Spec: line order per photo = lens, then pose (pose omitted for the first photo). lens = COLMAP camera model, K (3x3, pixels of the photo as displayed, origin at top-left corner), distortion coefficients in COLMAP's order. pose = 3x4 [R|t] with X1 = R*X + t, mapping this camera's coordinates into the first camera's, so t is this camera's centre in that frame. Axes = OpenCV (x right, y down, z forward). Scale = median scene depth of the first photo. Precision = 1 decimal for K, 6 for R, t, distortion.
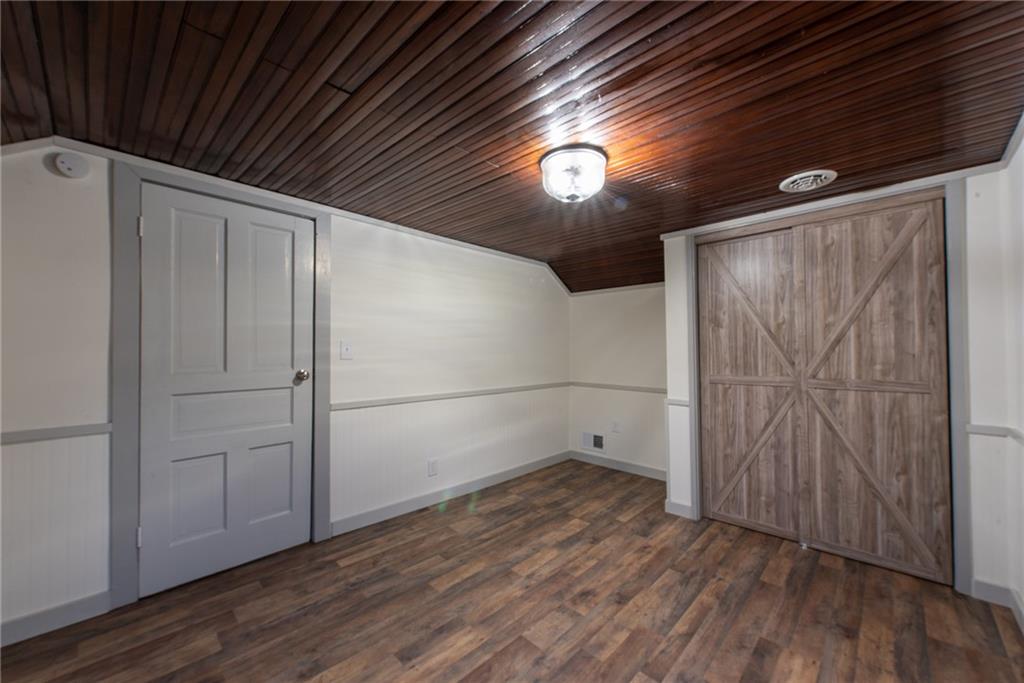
lens RADIAL K [[395.2, 0, 510.8], [0, 395.2, 347.9], [0, 0, 1]] dist [0.006303, -0.002130]
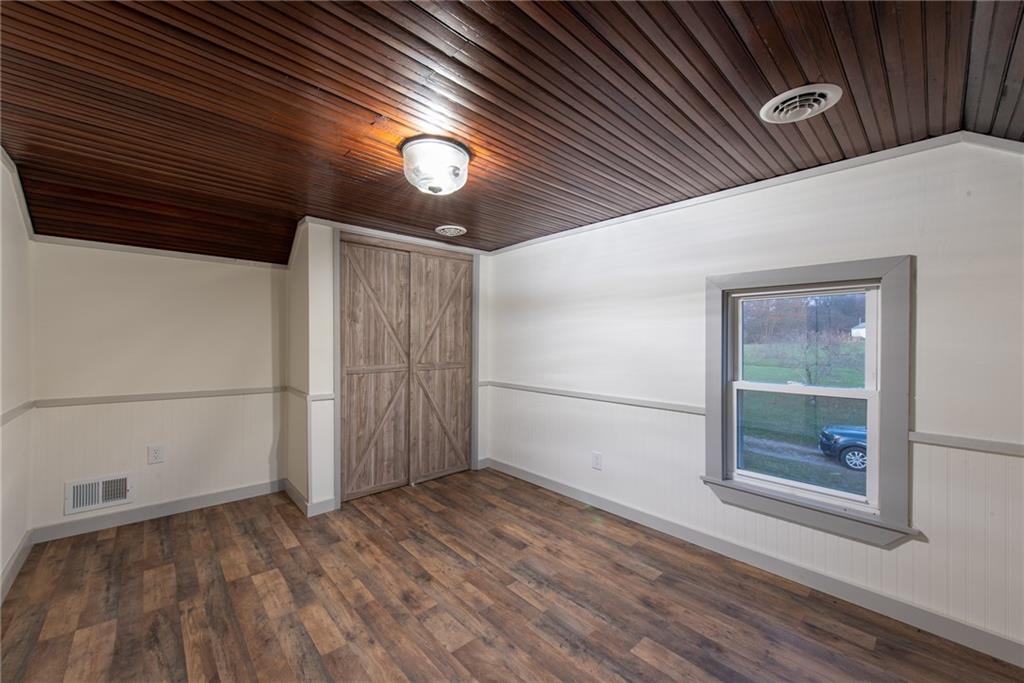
lens RADIAL K [[395.2, 0, 527.4], [0, 395.2, 343.6], [0, 0, 1]] dist [0.006303, -0.002130]
pose [[0.042906, -0.006095, 0.999061, -0.690913], [-0.014417, 0.999873, 0.006719, -0.009356], [-0.998975, -0.014692, 0.042813, 0.610382]]
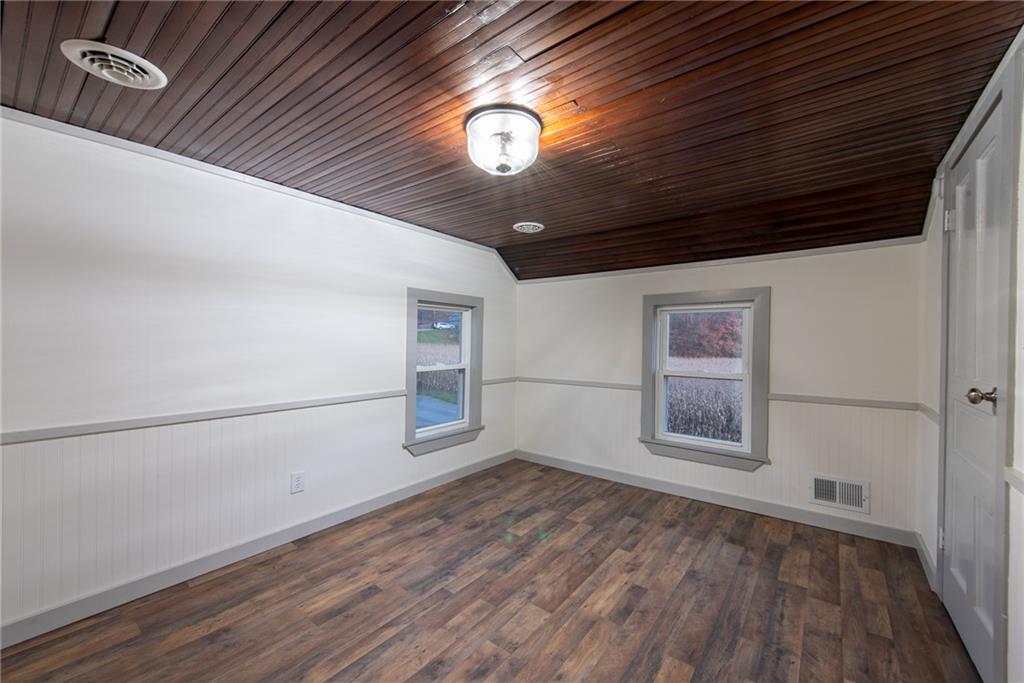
lens RADIAL K [[395.2, 0, 497.5], [0, 395.2, 348.5], [0, 0, 1]] dist [0.006303, -0.002130]
pose [[-0.997530, -0.007011, -0.069890, 0.192109], [-0.007872, 0.999896, 0.012059, 0.002806], [0.069798, 0.012580, -0.997482, 1.573053]]
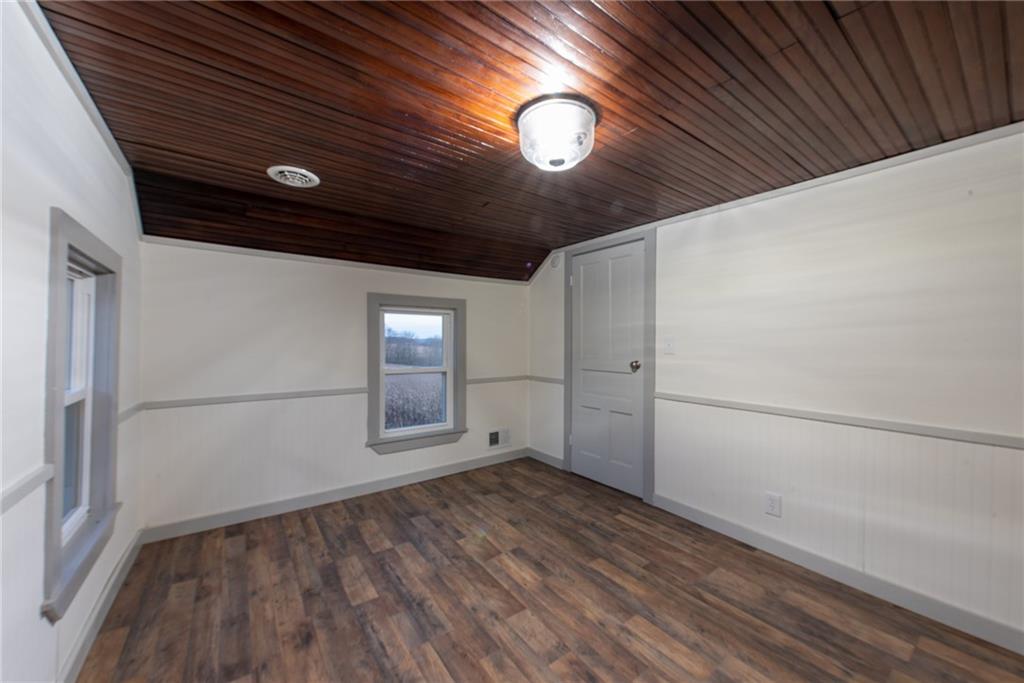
lens RADIAL K [[395.2, 0, 517.9], [0, 395.2, 342.3], [0, 0, 1]] dist [0.006303, -0.002130]
pose [[-0.178133, -0.000115, -0.984006, 0.845666], [-0.000158, 1.000000, -0.000088, -0.002251], [0.984006, 0.000140, -0.178133, 0.902812]]
